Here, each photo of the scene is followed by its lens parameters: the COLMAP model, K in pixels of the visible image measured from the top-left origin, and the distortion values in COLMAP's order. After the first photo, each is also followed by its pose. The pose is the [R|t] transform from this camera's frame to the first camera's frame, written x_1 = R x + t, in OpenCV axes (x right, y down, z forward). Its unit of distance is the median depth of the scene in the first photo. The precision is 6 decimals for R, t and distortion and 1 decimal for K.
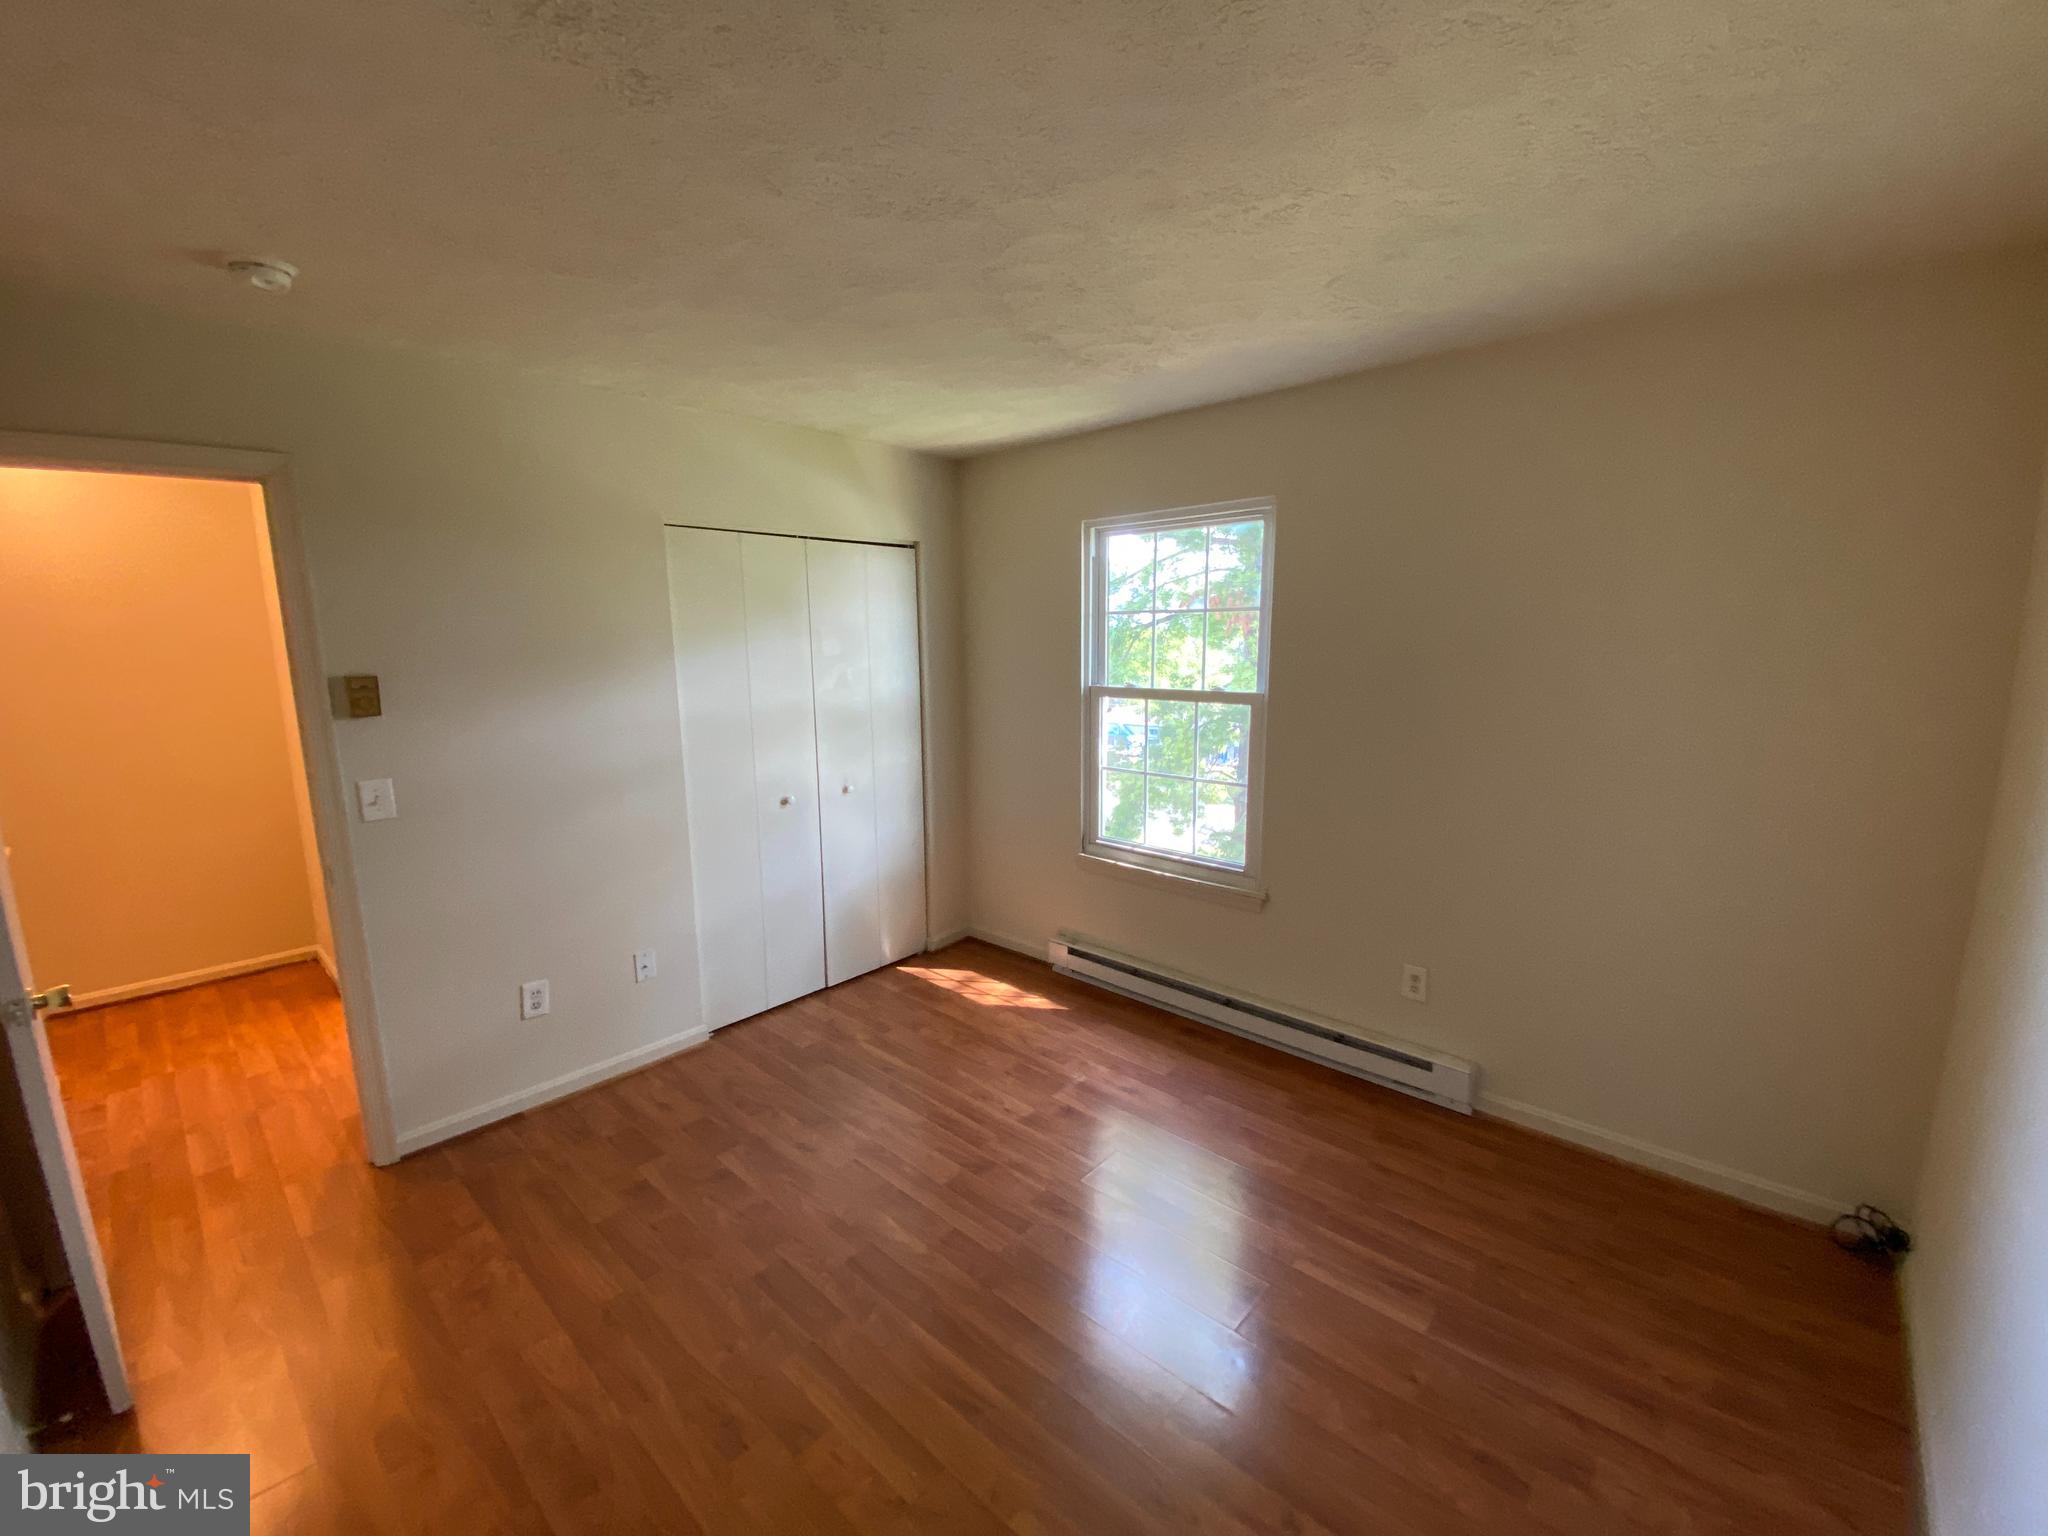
lens RADIAL K [[830.5, 0, 1026.7], [0, 830.5, 771.0], [0, 0, 1]] dist [0.056264, -0.045888]
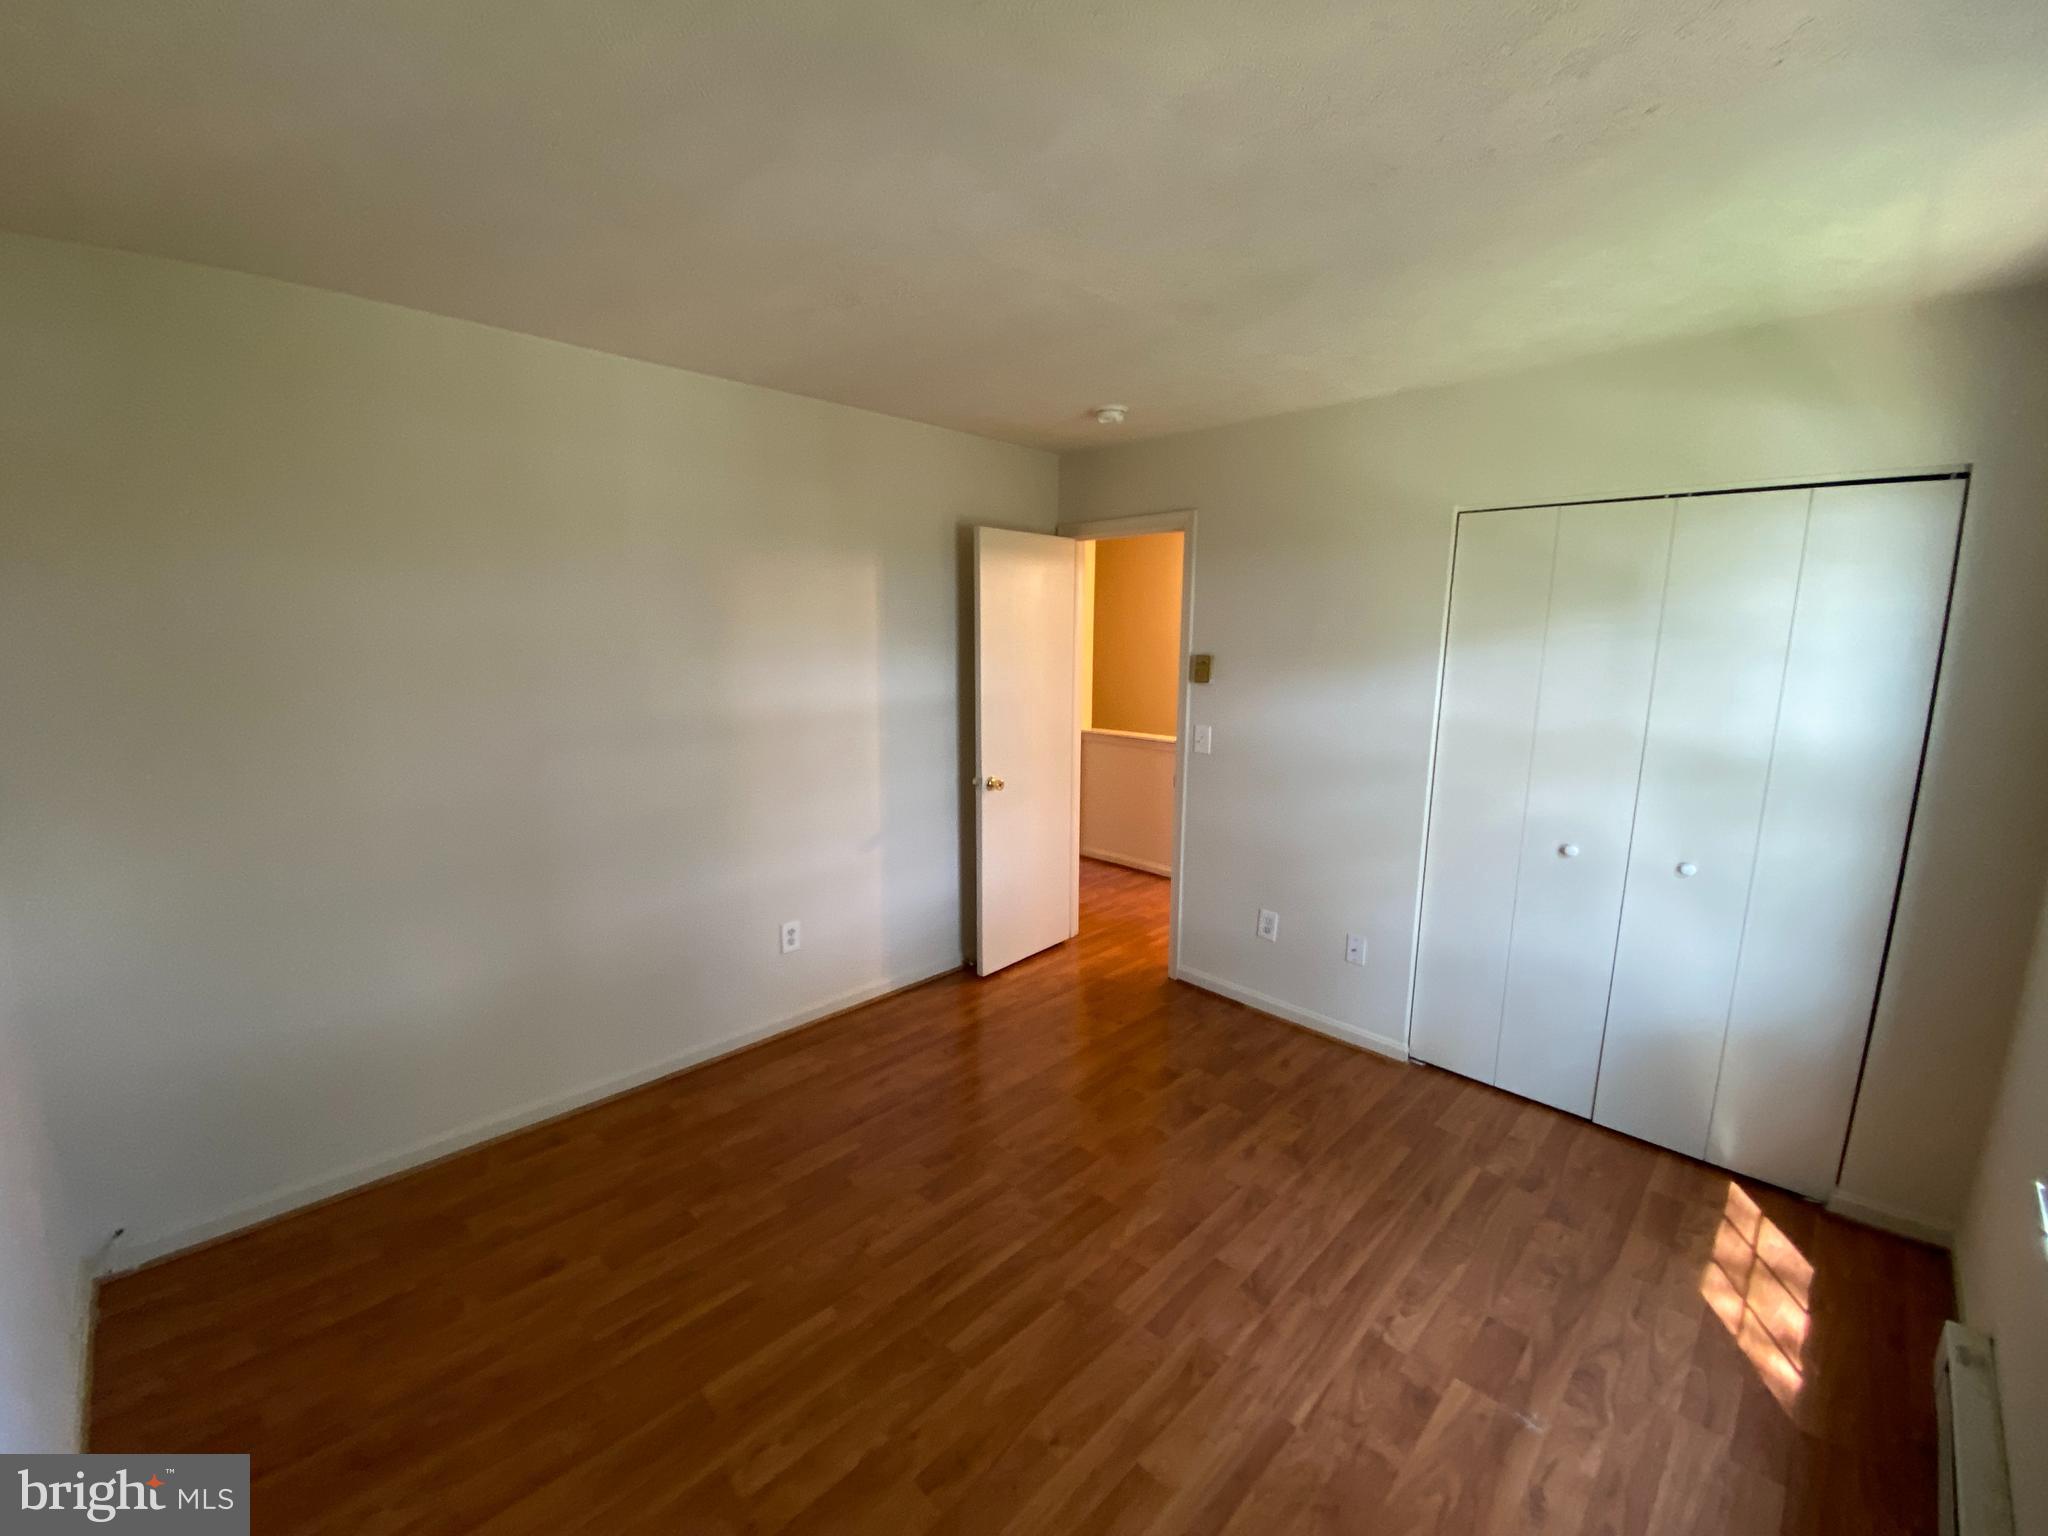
lens RADIAL K [[840.0, 0, 1025.2], [0, 840.0, 769.2], [0, 0, 1]] dist [0.025420, -0.021762]
pose [[-0.042503, 0.180533, -0.982650, 0.547270], [-0.176301, 0.966750, 0.185238, -0.104835], [0.983418, 0.181115, -0.009262, 0.571566]]
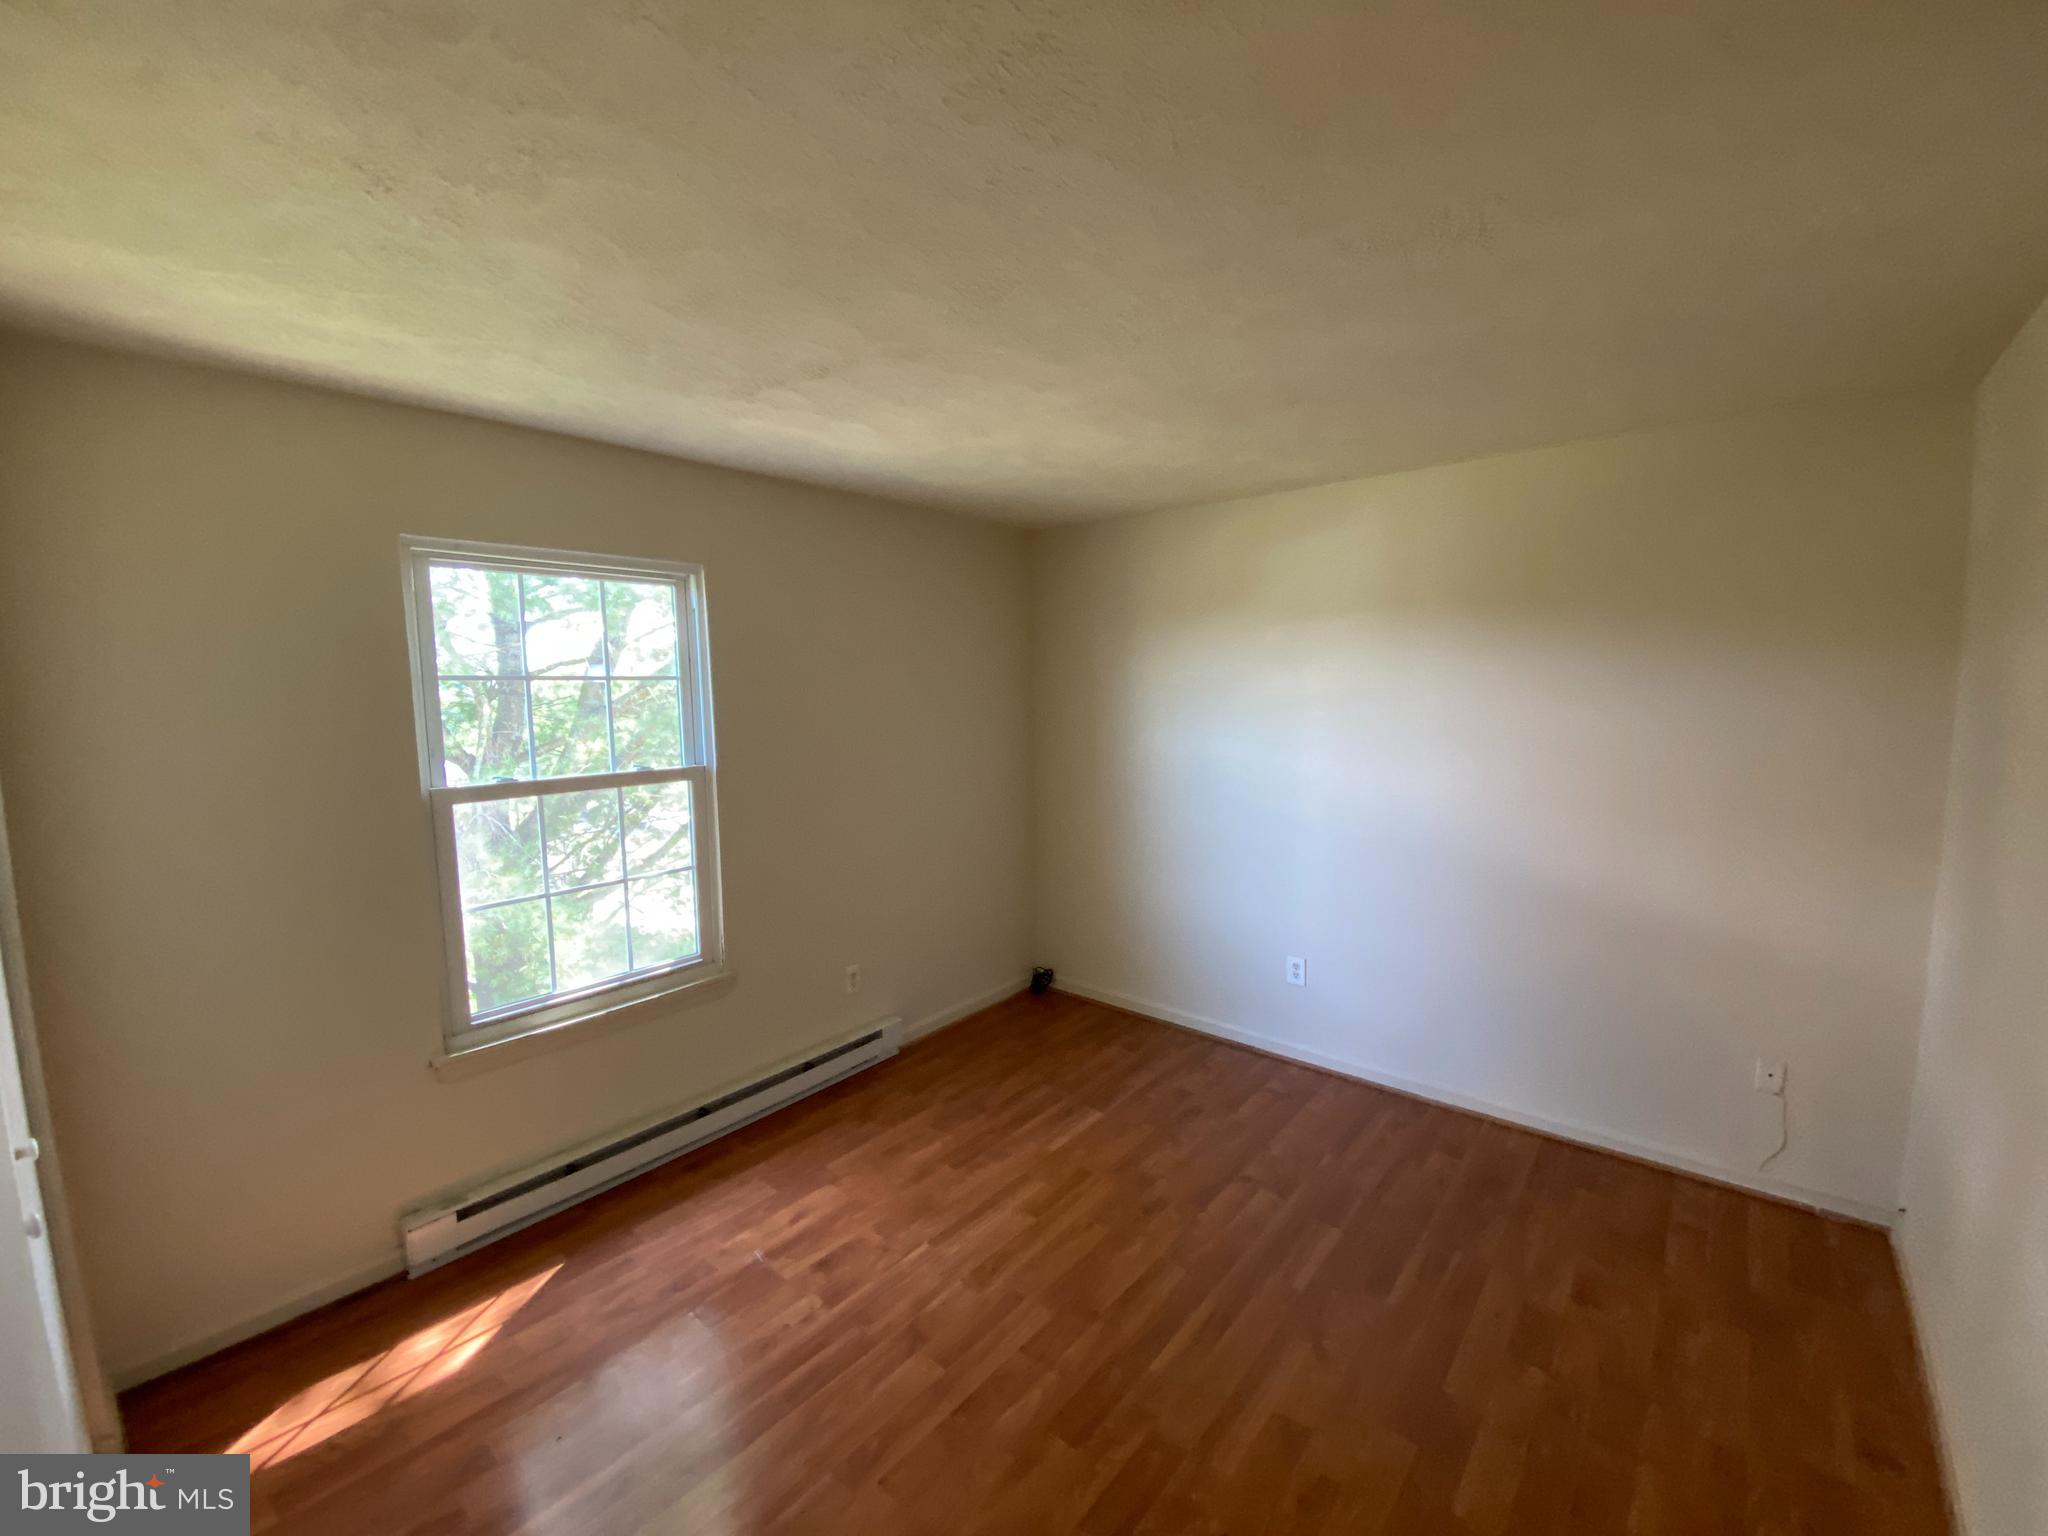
lens RADIAL K [[840.0, 0, 1025.2], [0, 840.0, 769.2], [0, 0, 1]] dist [0.025420, -0.021762]
pose [[-0.036360, -0.099561, 0.994367, -0.689703], [0.178710, 0.978337, 0.104491, -0.124288], [-0.983230, 0.181503, -0.017780, 0.660169]]
